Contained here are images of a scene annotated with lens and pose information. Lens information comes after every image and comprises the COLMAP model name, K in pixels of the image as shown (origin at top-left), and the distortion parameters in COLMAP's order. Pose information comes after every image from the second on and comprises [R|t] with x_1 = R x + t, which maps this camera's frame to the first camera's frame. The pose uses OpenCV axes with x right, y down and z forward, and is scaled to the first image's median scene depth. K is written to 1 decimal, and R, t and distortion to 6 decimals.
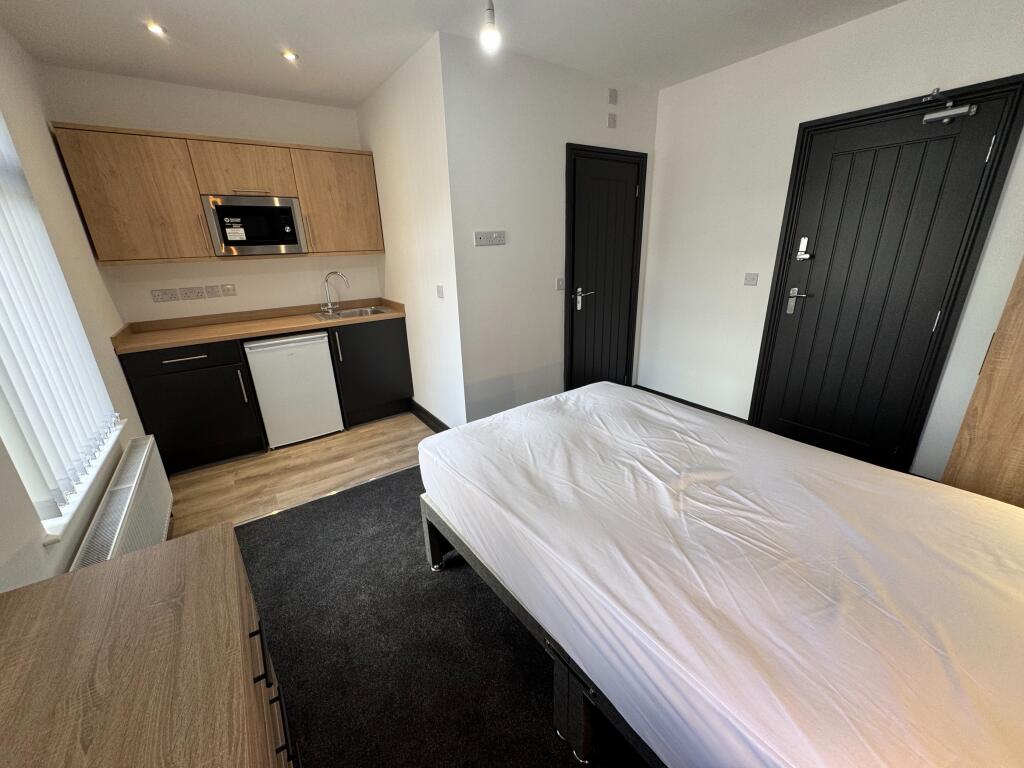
lens RADIAL K [[407.9, 0, 508.9], [0, 407.9, 384.7], [0, 0, 1]] dist [0.000478, 0.000365]
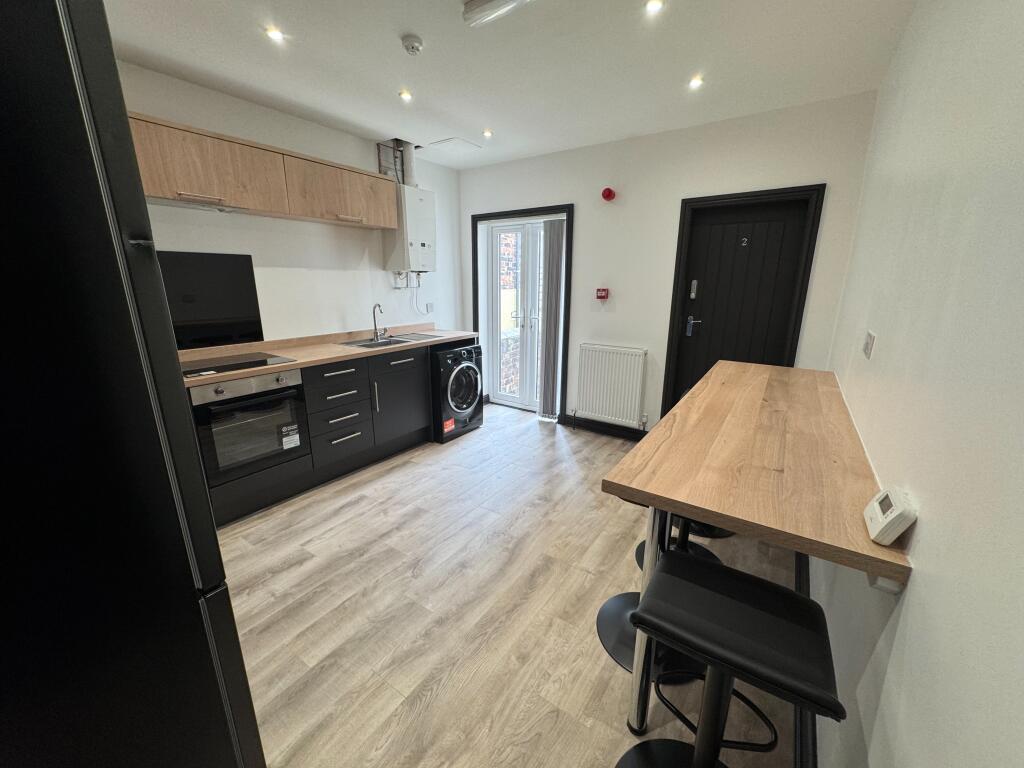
lens RADIAL K [[407.9, 0, 514.7], [0, 407.9, 383.7], [0, 0, 1]] dist [0.000478, 0.000365]
pose [[-0.934232, 0.107038, -0.340225, -0.327786], [-0.099570, 0.837710, 0.536962, -0.446901], [0.342485, 0.535523, -0.771958, 1.338045]]
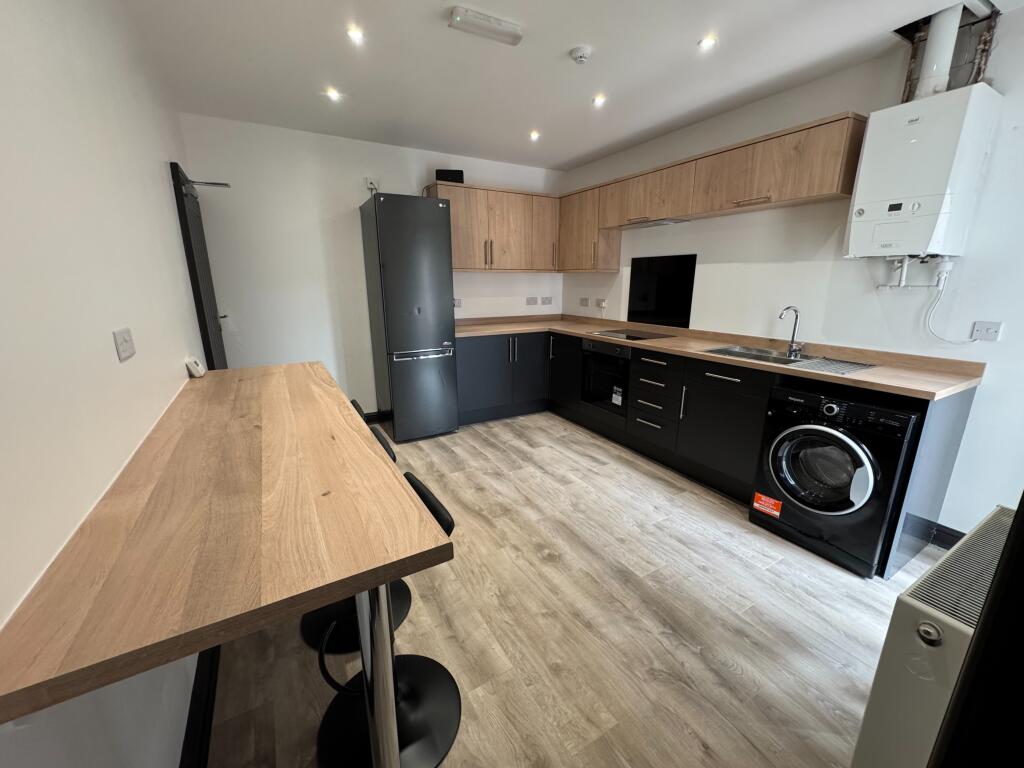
lens RADIAL K [[407.9, 0, 509.8], [0, 407.9, 385.2], [0, 0, 1]] dist [0.000478, 0.000365]
pose [[0.082849, -0.226034, 0.970590, -0.894711], [0.323244, 0.927376, 0.188378, -0.285744], [-0.942682, 0.298131, 0.149897, 0.939790]]
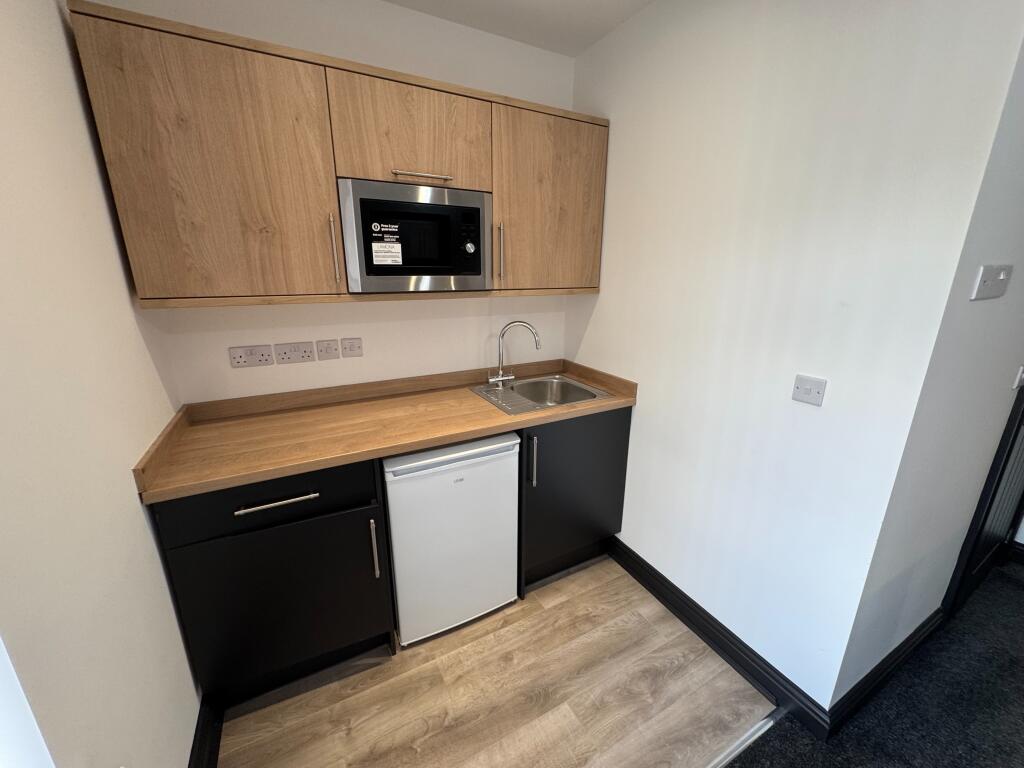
lens RADIAL K [[407.9, 0, 509.9], [0, 407.9, 386.7], [0, 0, 1]] dist [0.000478, 0.000365]
pose [[0.991927, 0.066861, -0.107749, -0.448438], [-0.072694, 0.996042, -0.051153, -0.183627], [0.103903, 0.058573, 0.992861, 0.506859]]
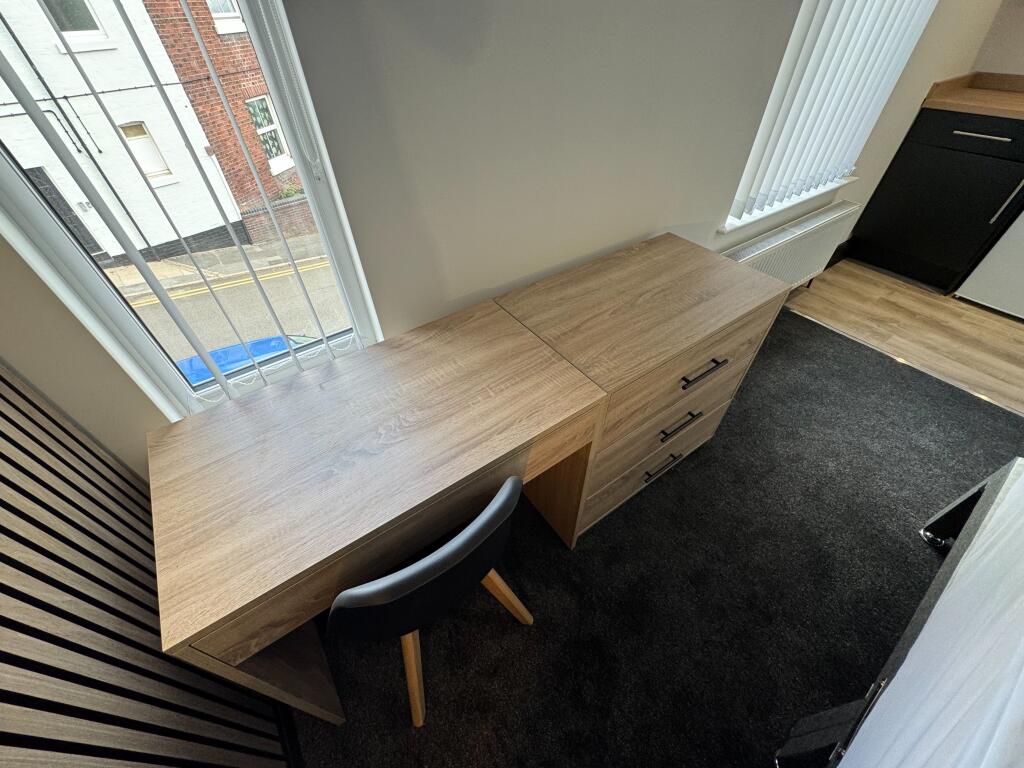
lens RADIAL K [[407.9, 0, 513.9], [0, 407.9, 383.0], [0, 0, 1]] dist [0.000478, 0.000365]
pose [[0.007129, 0.708852, -0.705321, 0.091075], [-0.314514, 0.671133, 0.671313, 0.011119], [0.949226, 0.217047, 0.227728, 0.061180]]
